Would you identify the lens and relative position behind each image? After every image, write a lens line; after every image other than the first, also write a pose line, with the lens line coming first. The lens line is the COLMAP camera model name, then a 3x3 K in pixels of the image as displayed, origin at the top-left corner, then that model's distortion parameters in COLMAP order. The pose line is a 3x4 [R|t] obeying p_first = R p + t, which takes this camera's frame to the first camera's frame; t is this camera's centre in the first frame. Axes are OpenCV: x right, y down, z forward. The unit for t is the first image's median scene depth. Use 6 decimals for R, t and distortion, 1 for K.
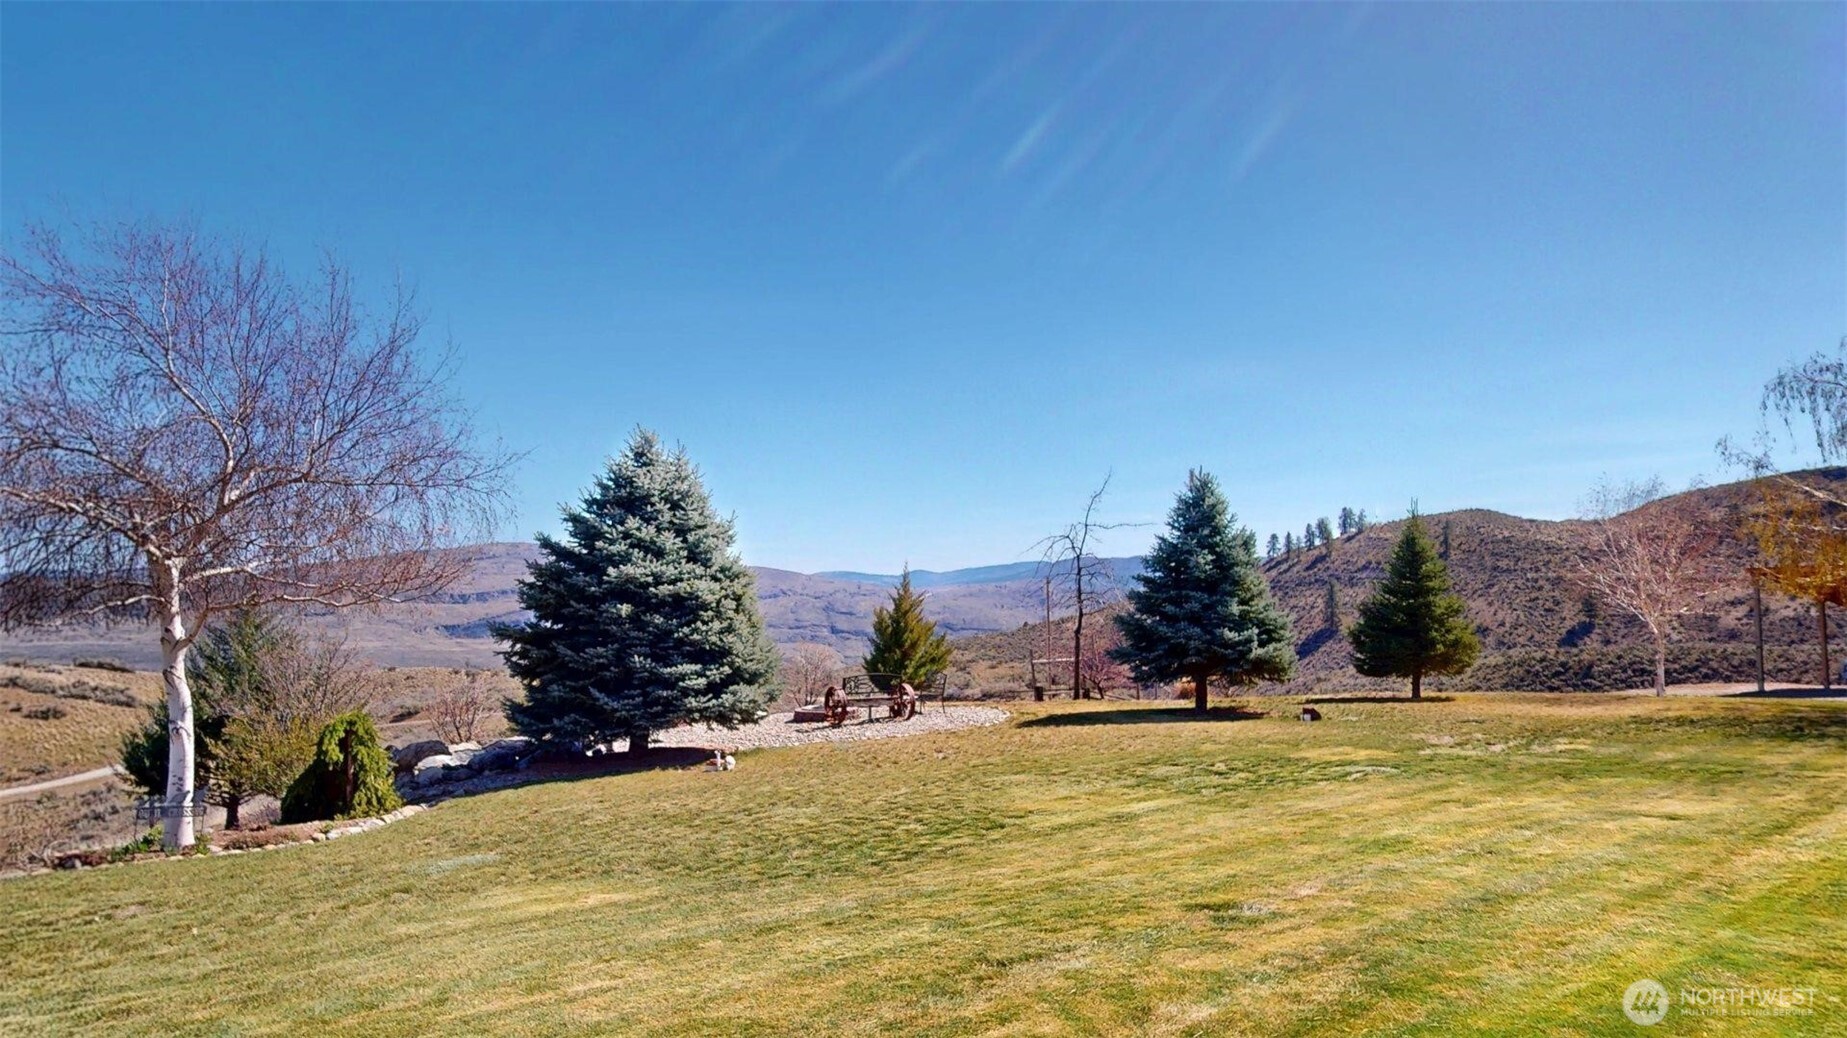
lens RADIAL K [[1106.3, 0, 923.5], [0, 1106.3, 519.0], [0, 0, 1]] dist [0.004337, 0.001069]
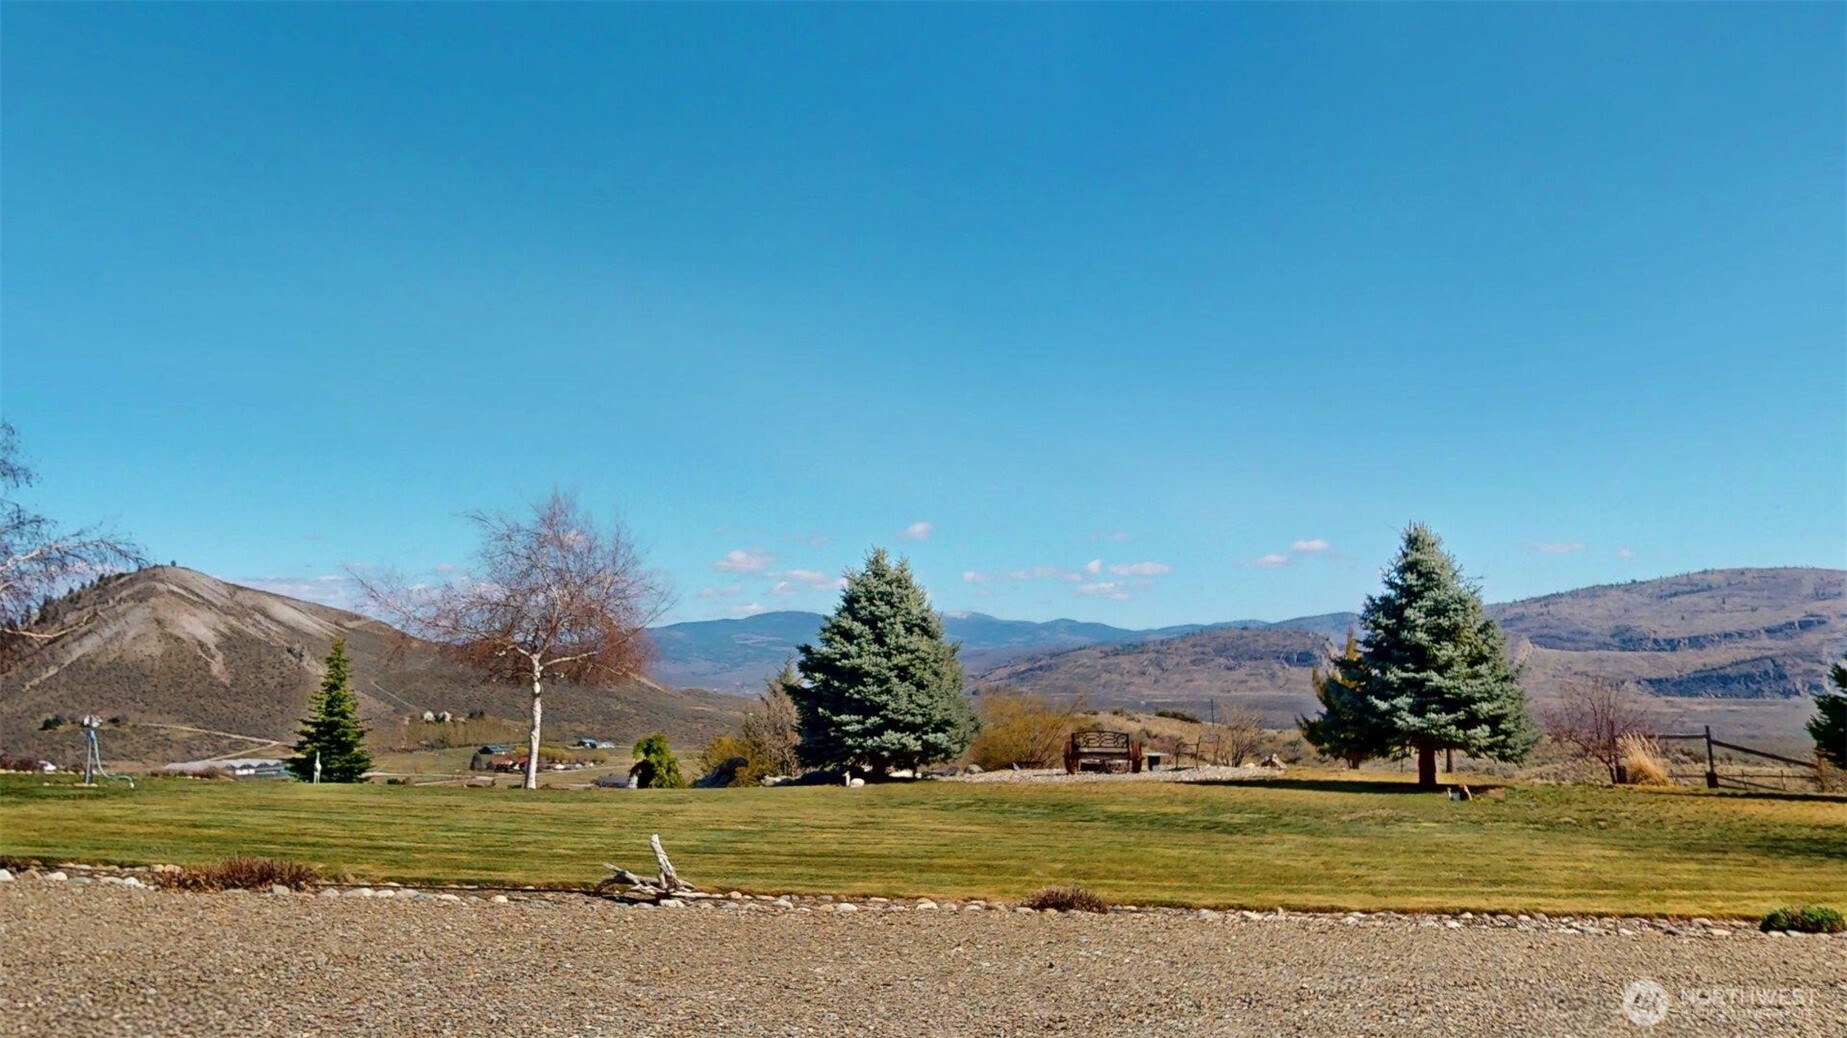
lens RADIAL K [[1364.9, 0, 923.5], [0, 1364.9, 519.0], [0, 0, 1]] dist [0.011606, 0.001762]
pose [[0.618149, -0.085078, -0.781443, 0.976911], [0.069390, 0.996151, -0.053564, -0.016926], [0.782992, -0.021114, 0.621673, -0.025148]]
